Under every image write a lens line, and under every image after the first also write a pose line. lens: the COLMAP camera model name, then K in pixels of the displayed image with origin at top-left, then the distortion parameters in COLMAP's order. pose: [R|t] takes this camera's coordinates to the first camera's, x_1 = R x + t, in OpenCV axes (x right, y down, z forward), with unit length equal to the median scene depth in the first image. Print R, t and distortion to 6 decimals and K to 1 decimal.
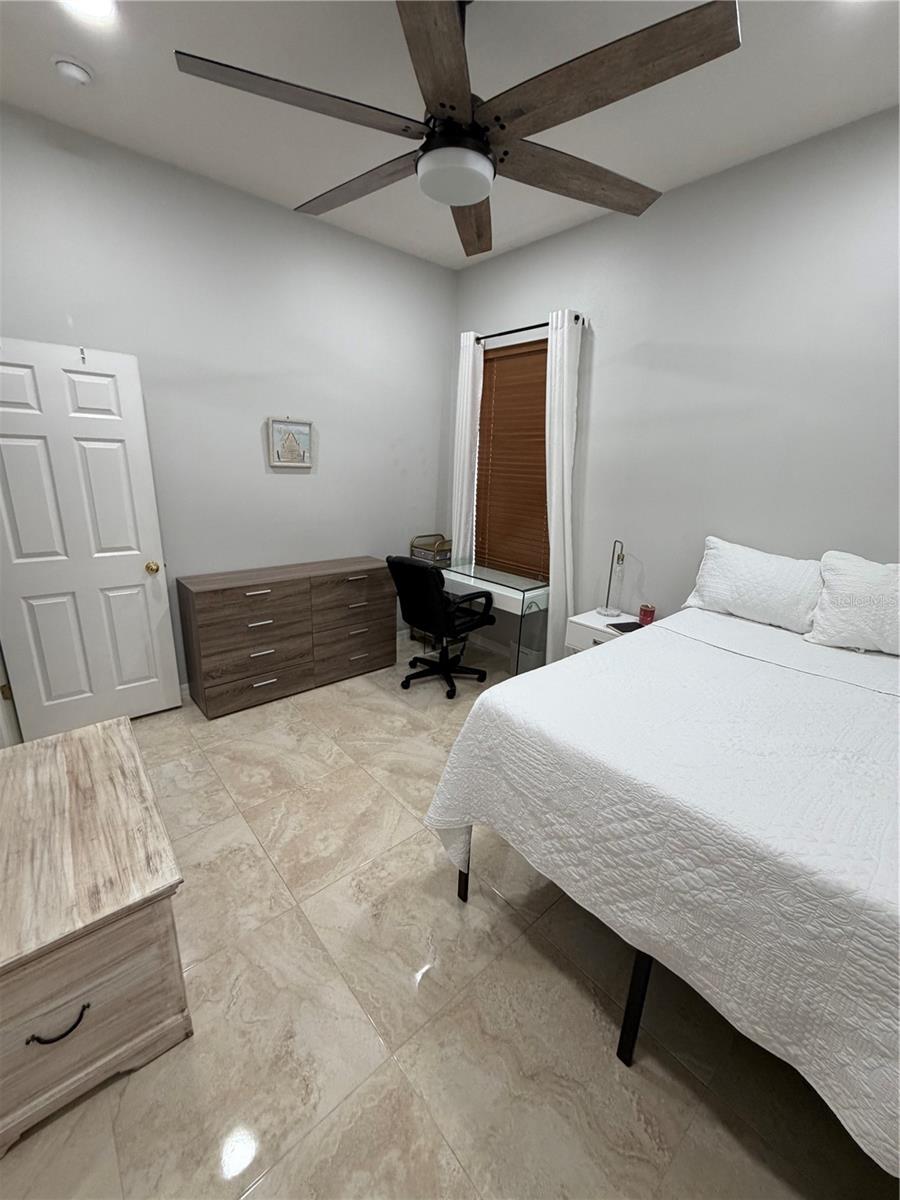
lens RADIAL K [[478.6, 0, 447.4], [0, 478.6, 598.2], [0, 0, 1]] dist [0.000734, 0.000138]
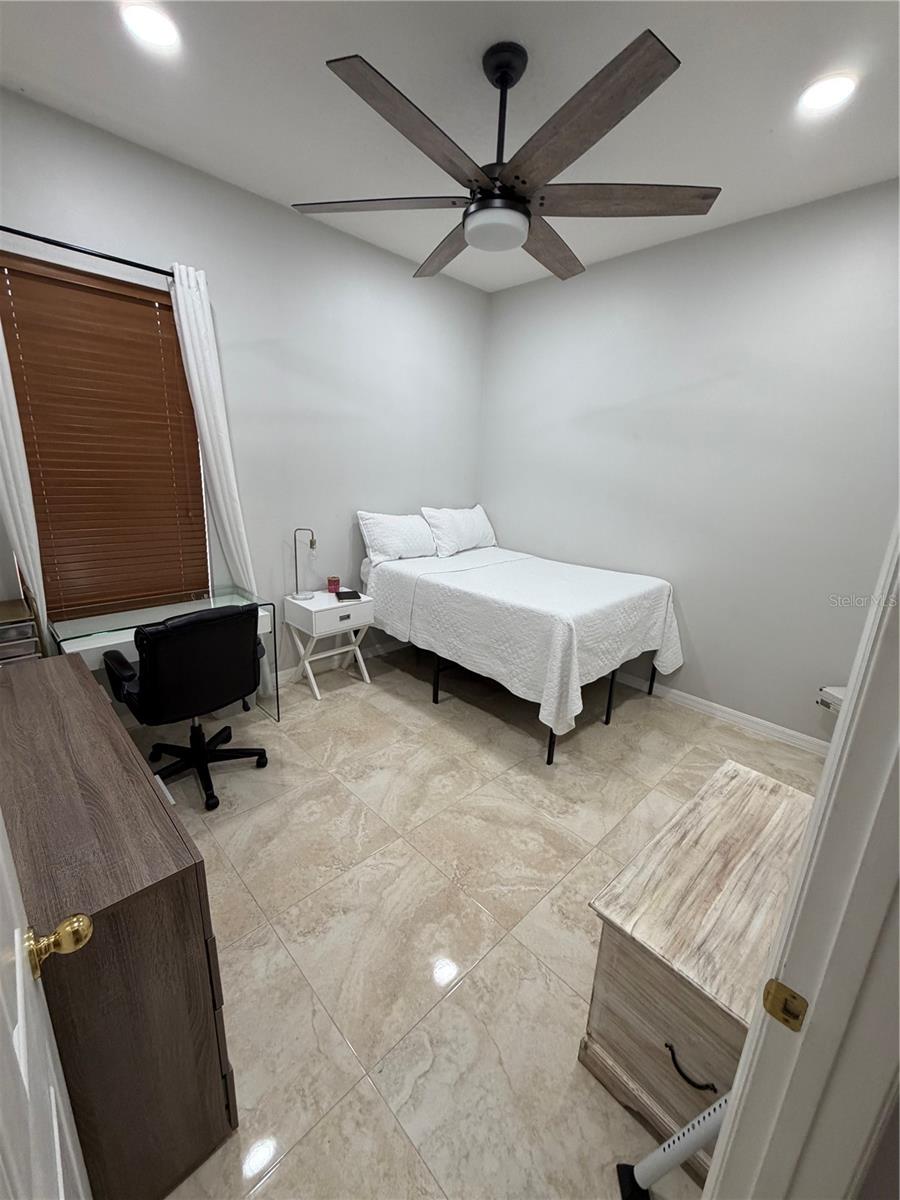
lens RADIAL K [[478.6, 0, 447.4], [0, 478.6, 598.2], [0, 0, 1]] dist [0.000734, 0.000138]
pose [[-0.050159, -0.302879, 0.951708, -1.414874], [0.237624, 0.921925, 0.305924, -0.441181], [-0.970061, 0.241494, 0.025729, 1.335988]]
